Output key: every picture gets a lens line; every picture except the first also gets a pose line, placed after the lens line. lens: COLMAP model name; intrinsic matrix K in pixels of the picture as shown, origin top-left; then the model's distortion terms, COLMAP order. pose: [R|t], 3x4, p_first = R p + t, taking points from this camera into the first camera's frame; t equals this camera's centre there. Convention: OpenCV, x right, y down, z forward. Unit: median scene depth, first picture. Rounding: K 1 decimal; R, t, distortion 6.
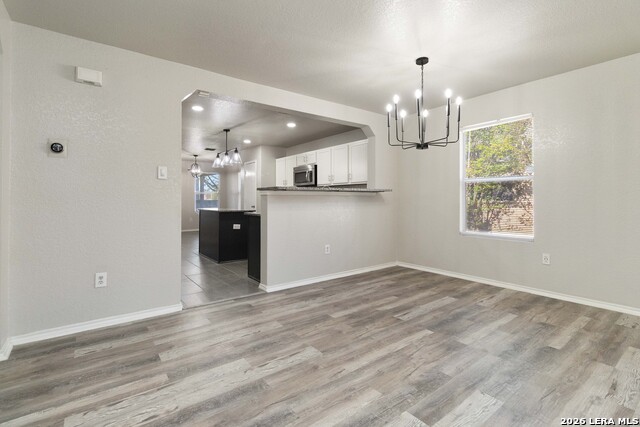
lens RADIAL K [[299.2, 0, 316.0], [0, 299.2, 198.2], [0, 0, 1]] dist [-0.001326, 0.001301]
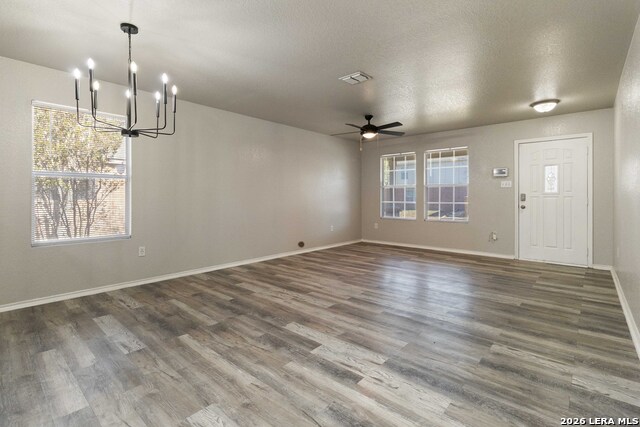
lens RADIAL K [[299.2, 0, 332.1], [0, 299.2, 199.9], [0, 0, 1]] dist [-0.001326, 0.001301]
pose [[-0.223060, -0.000505, 0.974805, -0.756357], [-0.005600, 0.999984, -0.000763, 0.009965], [-0.974789, -0.005630, -0.223059, 0.861843]]
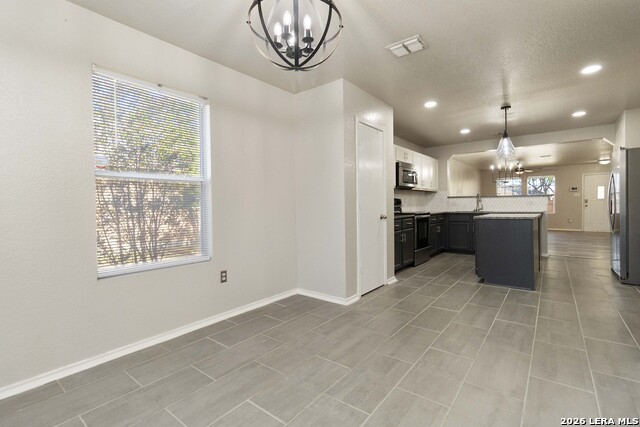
lens RADIAL K [[299.2, 0, 318.1], [0, 299.2, 207.5], [0, 0, 1]] dist [-0.001326, 0.001301]
pose [[-0.254626, 0.000557, 0.967040, -2.487704], [0.006668, 0.999977, 0.001180, 0.051417], [-0.967017, 0.006749, -0.254623, 4.514240]]
